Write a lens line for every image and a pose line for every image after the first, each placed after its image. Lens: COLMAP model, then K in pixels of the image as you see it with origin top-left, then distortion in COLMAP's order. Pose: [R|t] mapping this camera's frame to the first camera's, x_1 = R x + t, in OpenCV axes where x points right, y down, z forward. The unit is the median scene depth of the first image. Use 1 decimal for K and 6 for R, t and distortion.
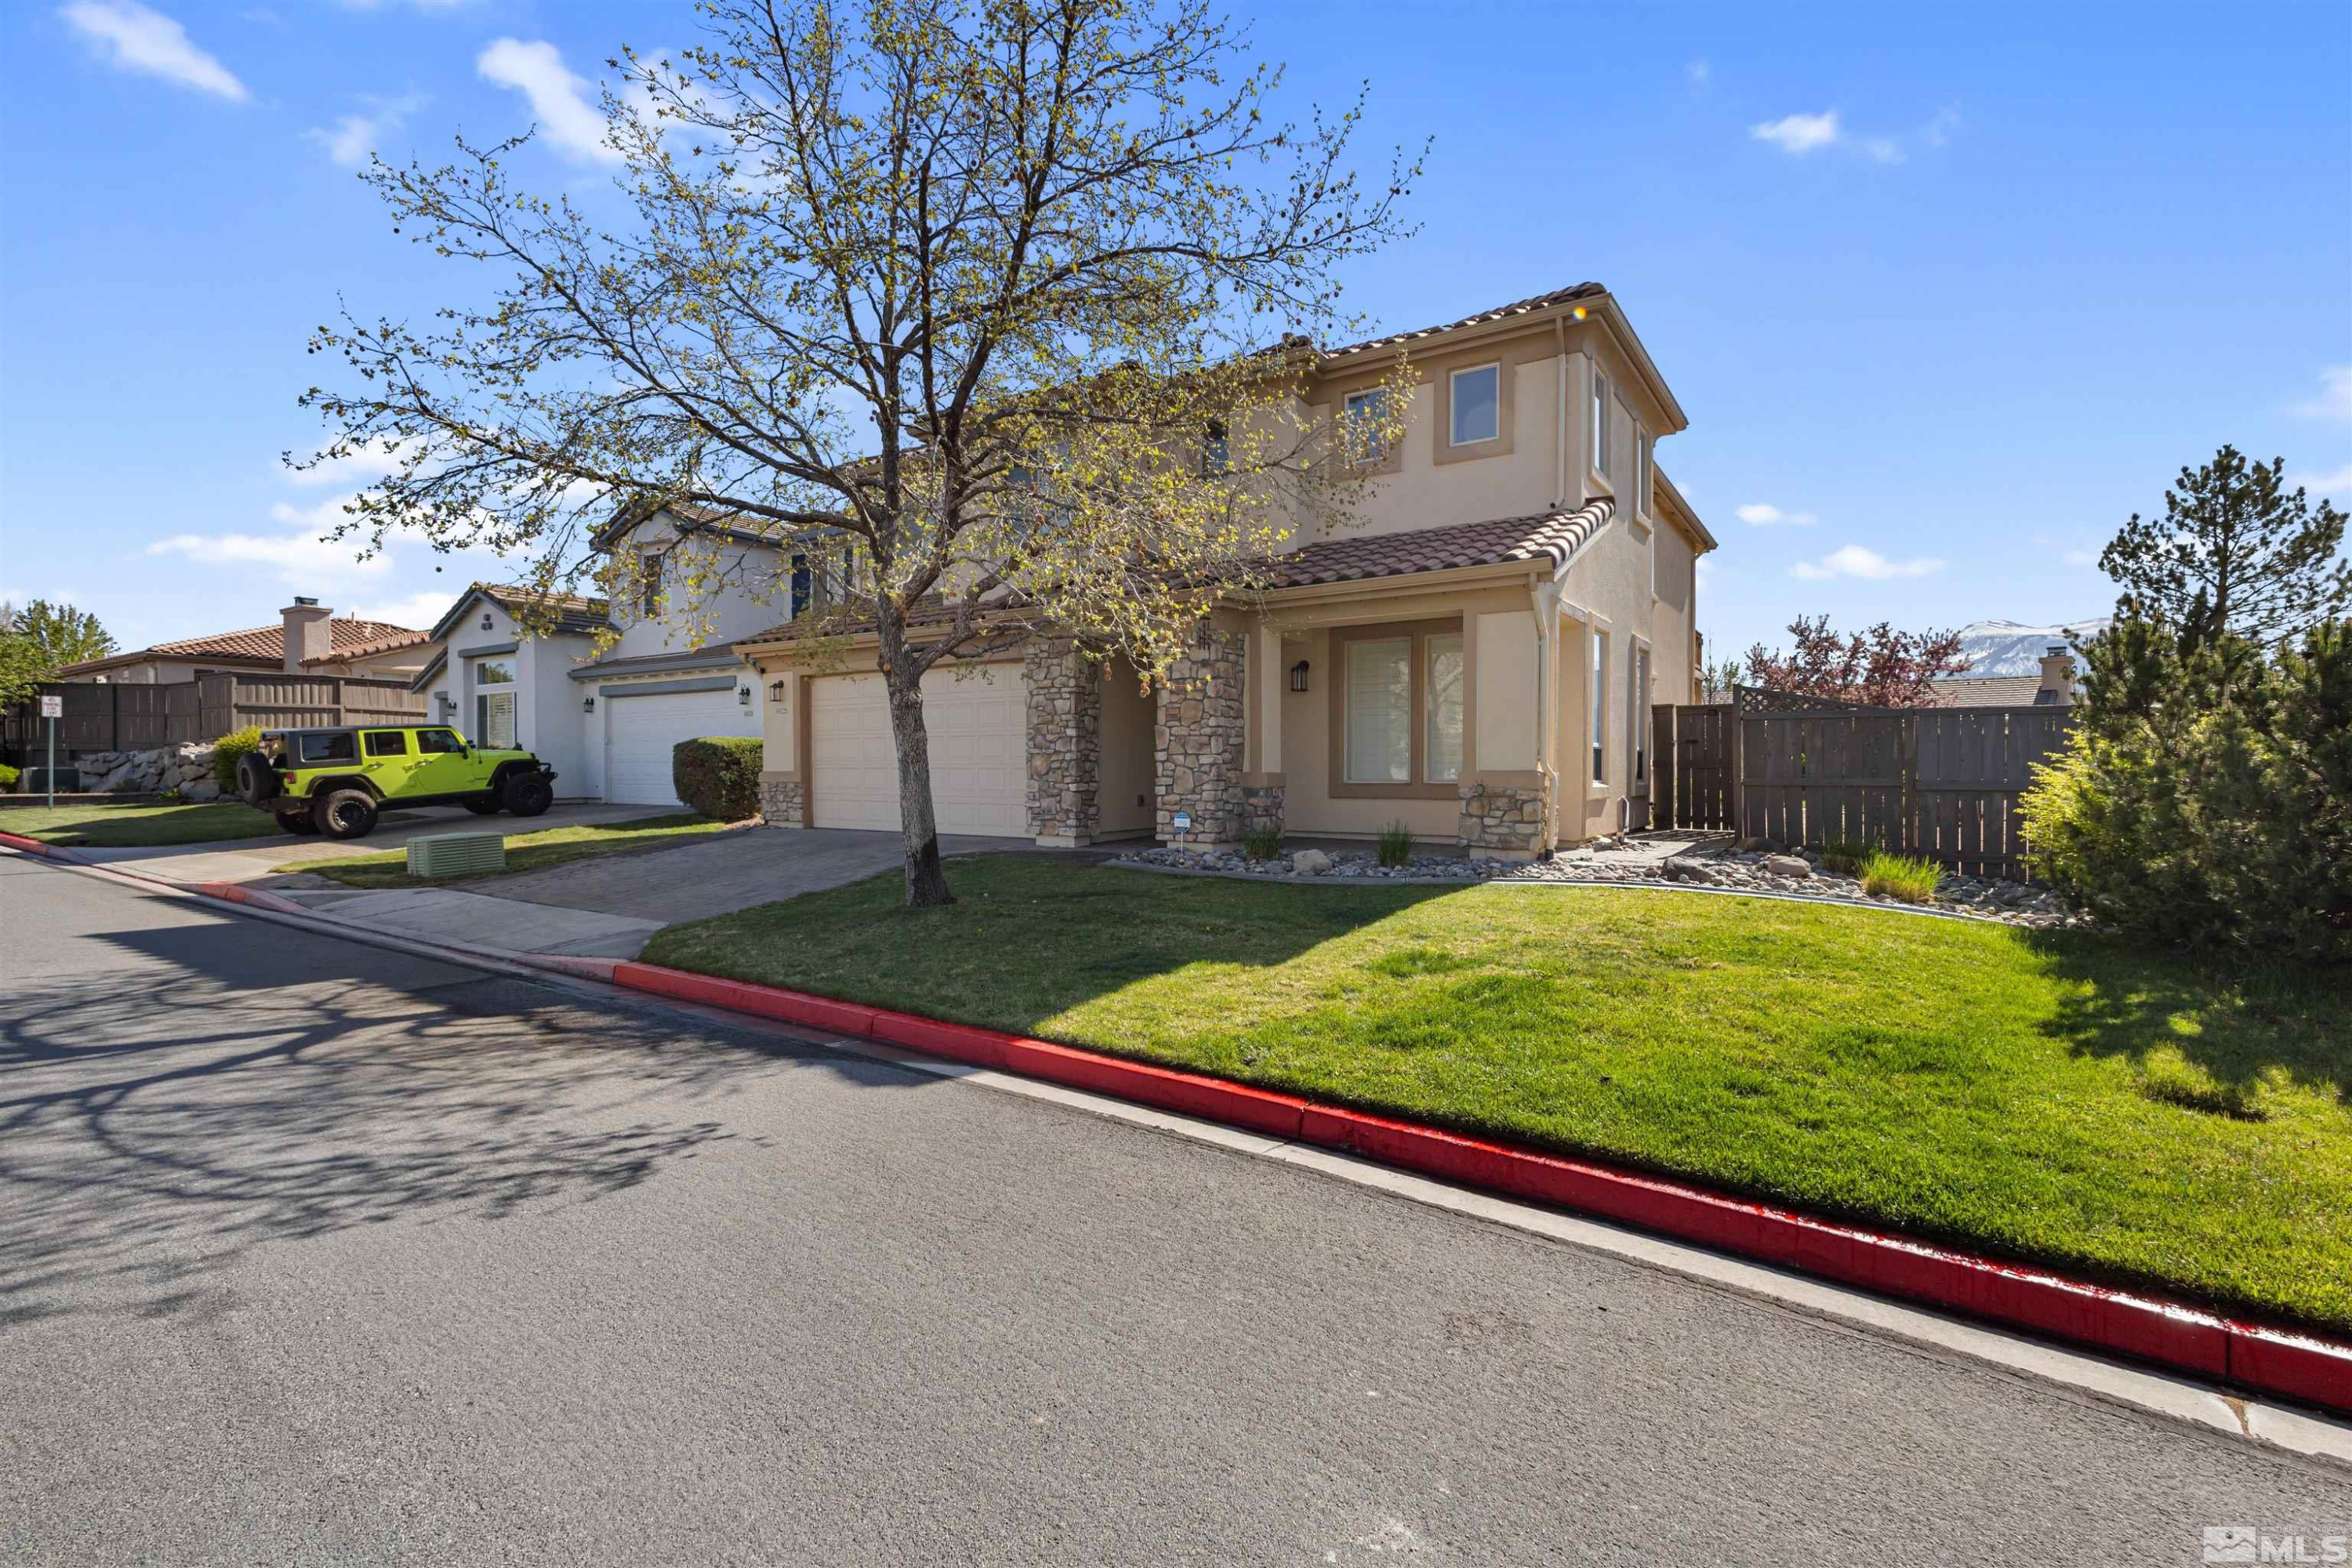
lens RADIAL K [[1077.3, 0, 1173.6], [0, 1077.3, 783.2], [0, 0, 1]] dist [-0.001140, -0.000416]
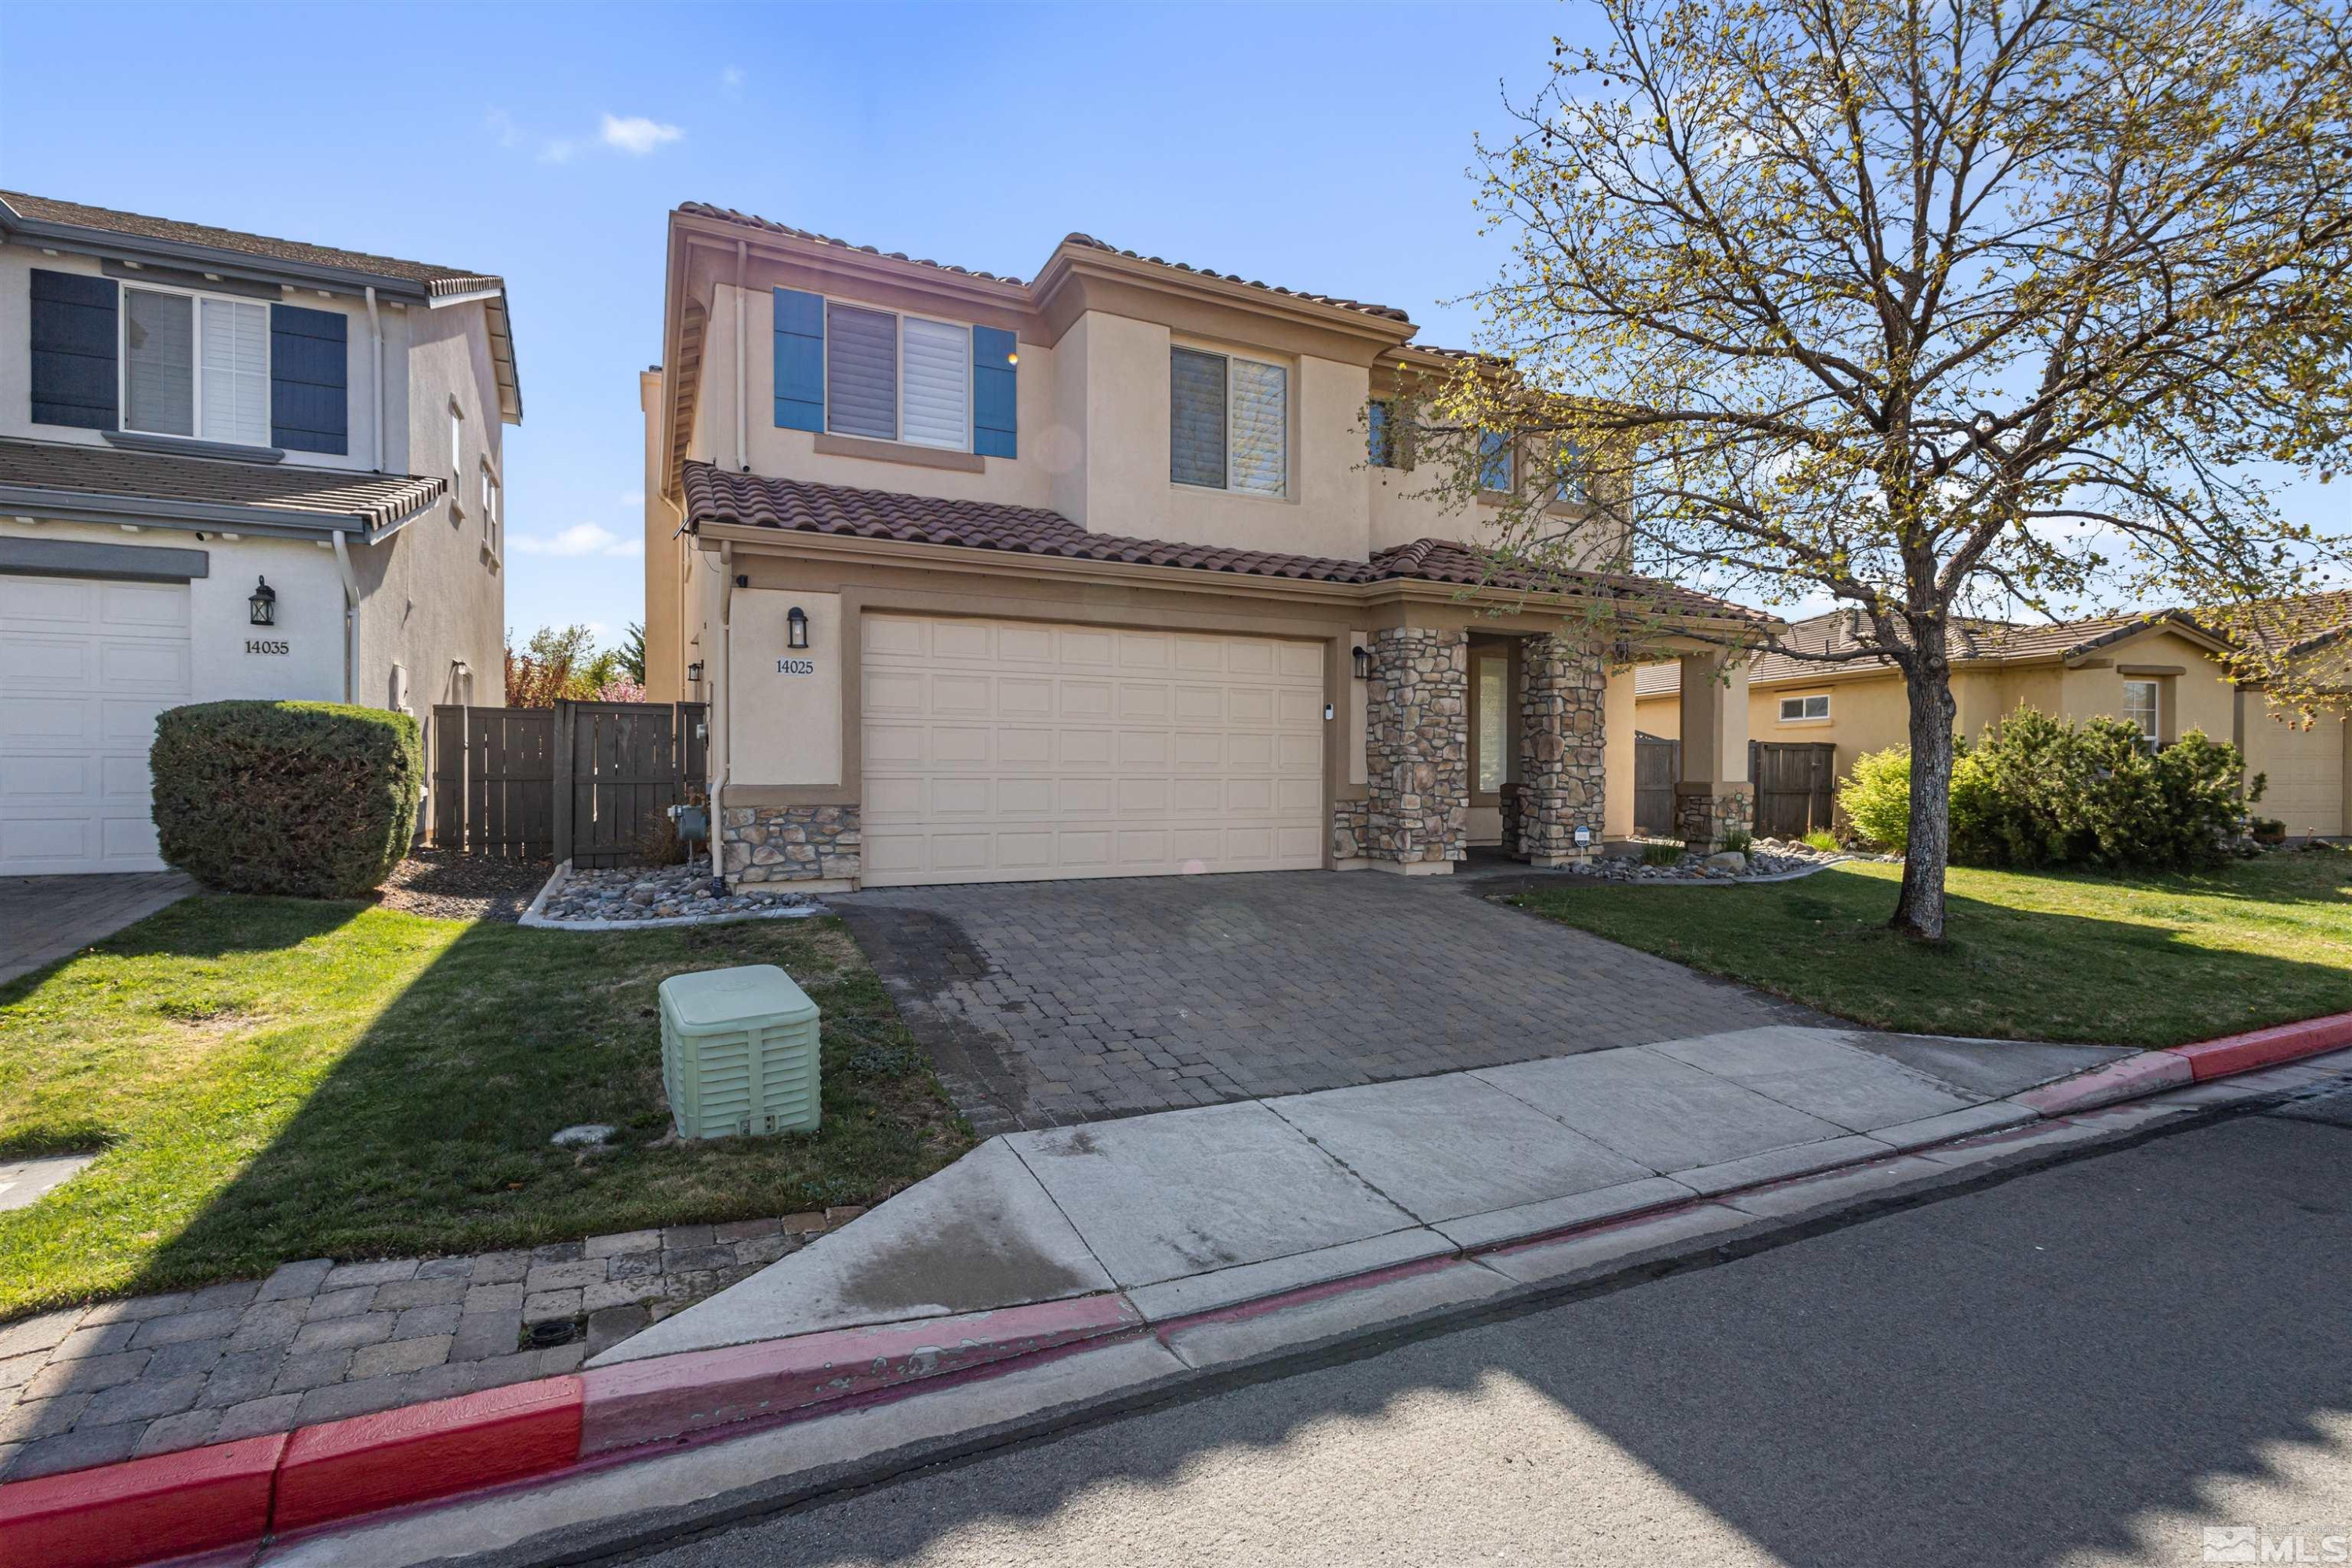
lens RADIAL K [[1077.3, 0, 1175.3], [0, 1077.3, 782.8], [0, 0, 1]] dist [-0.001140, -0.000416]
pose [[0.508242, -0.005078, 0.861199, -0.935537], [0.005924, 0.999980, 0.002400, -0.014678], [-0.861194, 0.003881, 0.508262, 0.755620]]
